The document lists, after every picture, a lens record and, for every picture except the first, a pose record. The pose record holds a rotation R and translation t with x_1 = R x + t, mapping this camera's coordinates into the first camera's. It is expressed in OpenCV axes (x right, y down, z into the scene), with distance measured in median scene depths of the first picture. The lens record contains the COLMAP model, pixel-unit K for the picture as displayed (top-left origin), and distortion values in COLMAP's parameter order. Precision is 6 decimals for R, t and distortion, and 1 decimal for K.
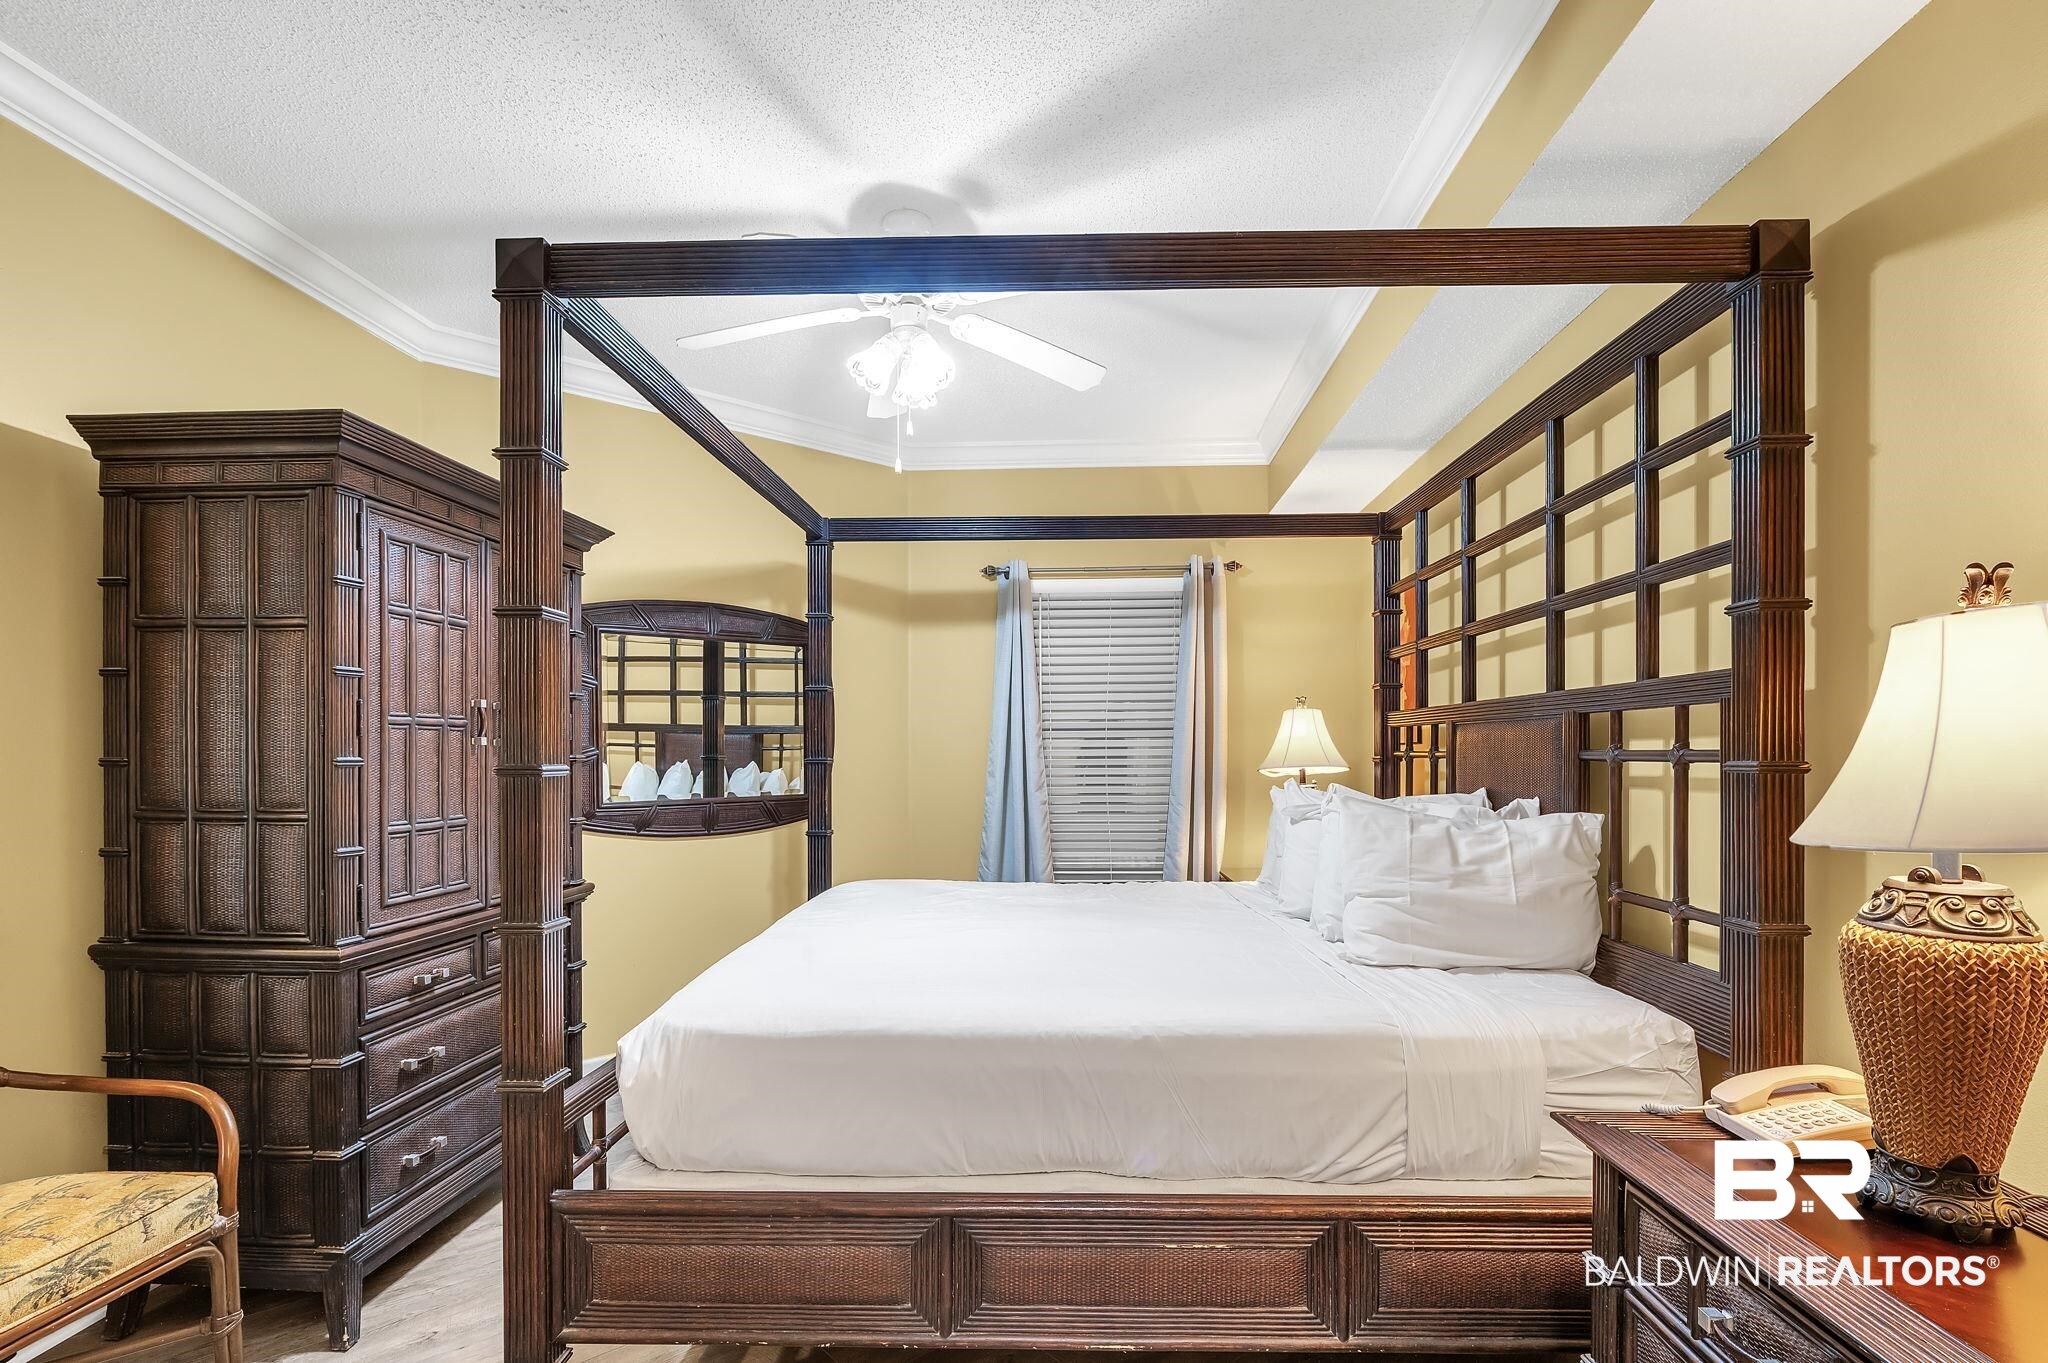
lens RADIAL K [[972.8, 0, 1046.4], [0, 972.8, 754.0], [0, 0, 1]] dist [-0.013115, 0.001311]
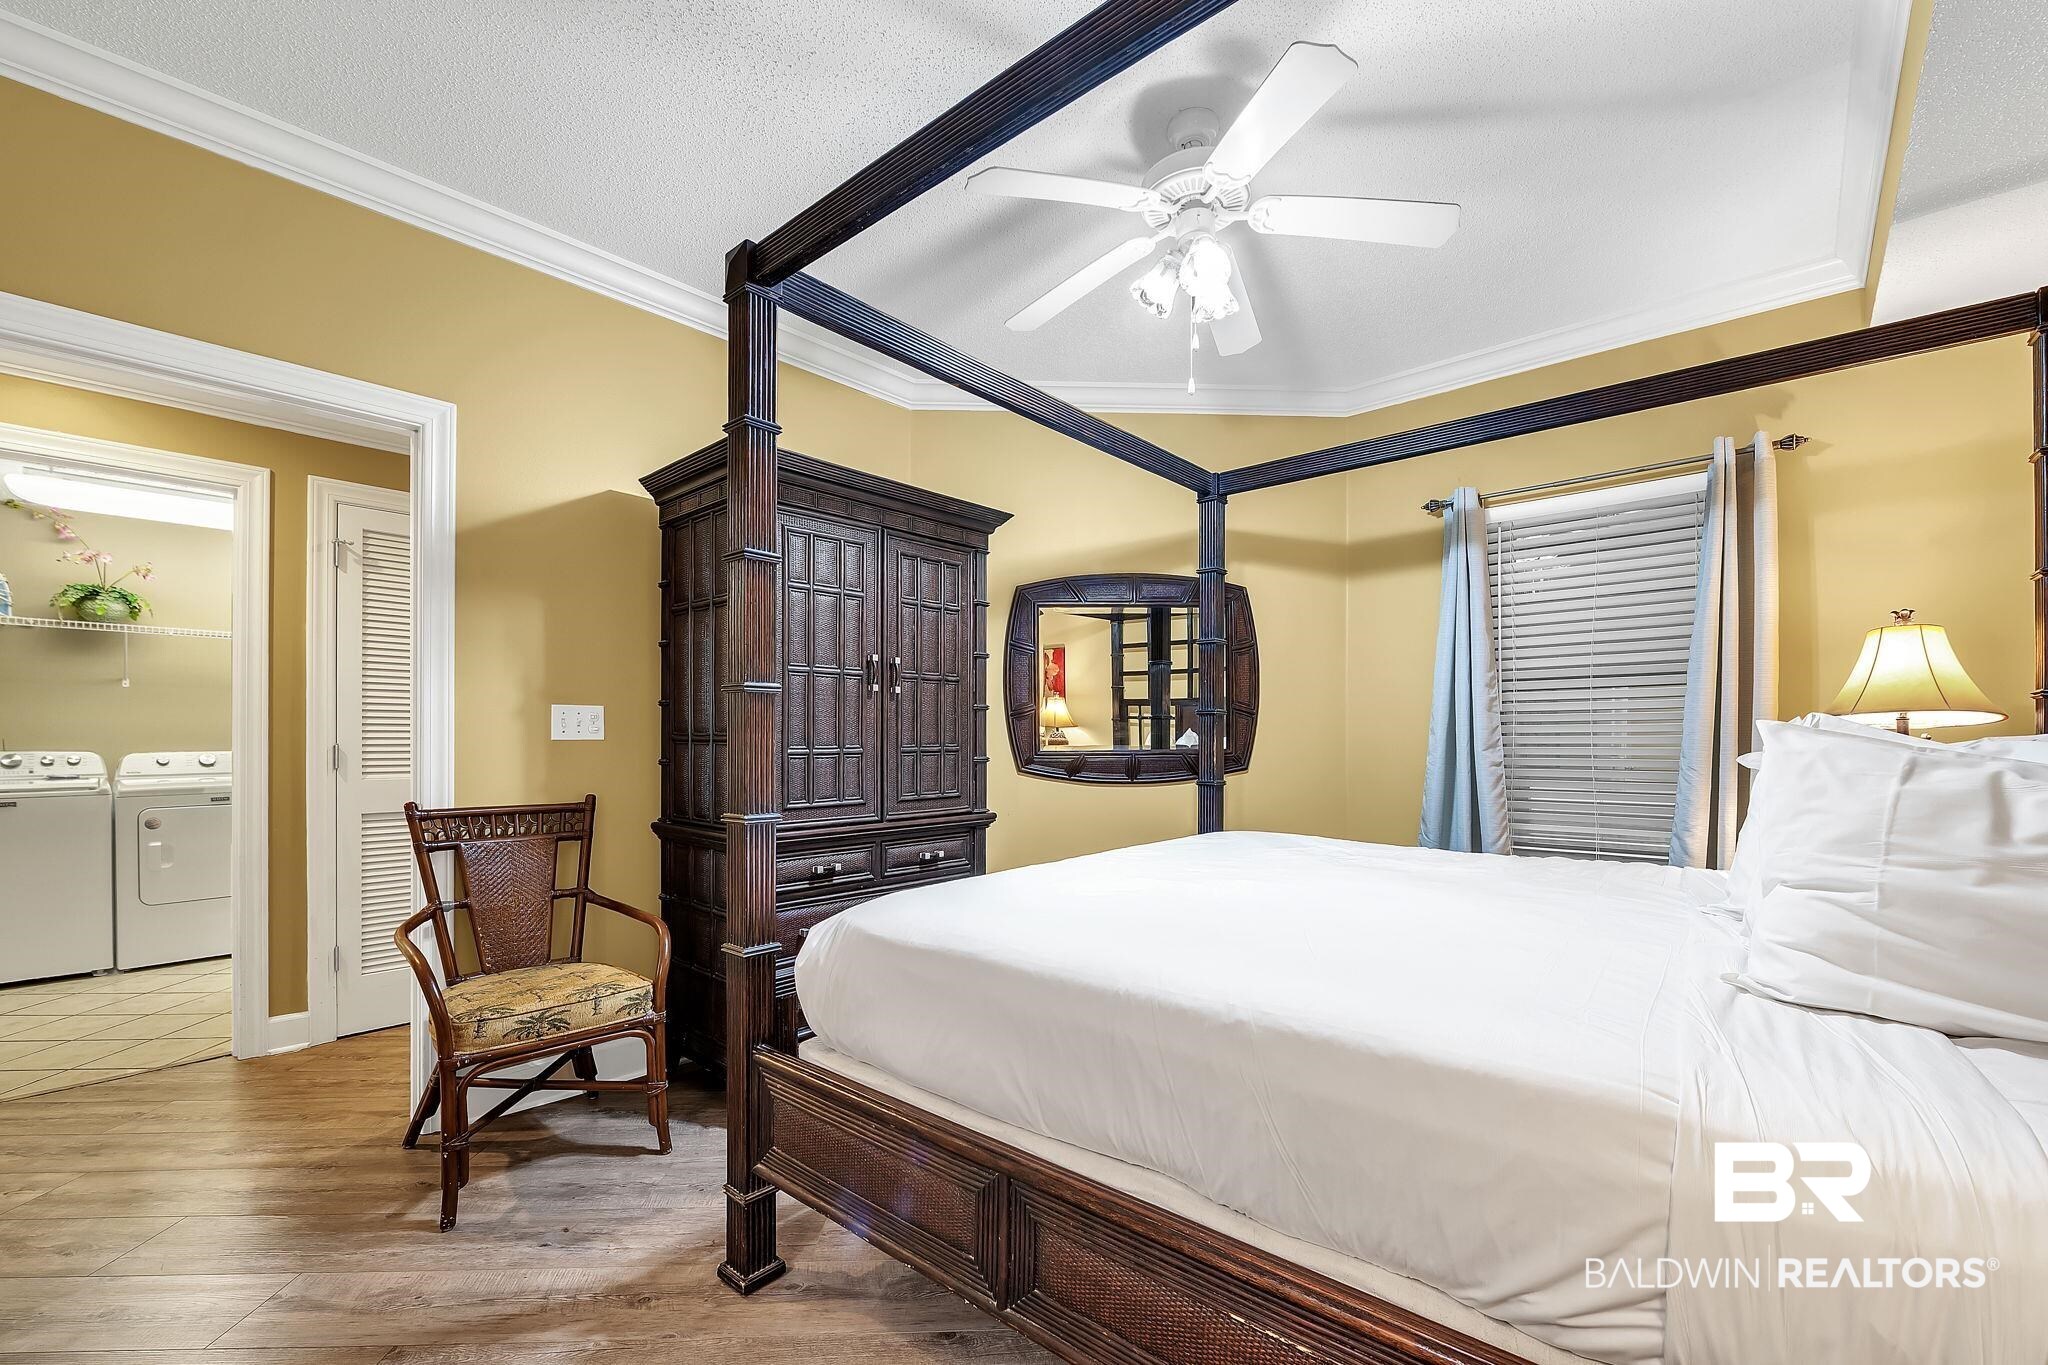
lens RADIAL K [[844.0, 0, 1046.8], [0, 844.0, 742.6], [0, 0, 1]] dist [-0.005915, -0.000815]
pose [[0.773706, 0.003345, -0.633536, 0.288282], [-0.004079, 0.999992, 0.000299, 0.057996], [0.633532, 0.002353, 0.773713, 0.299576]]
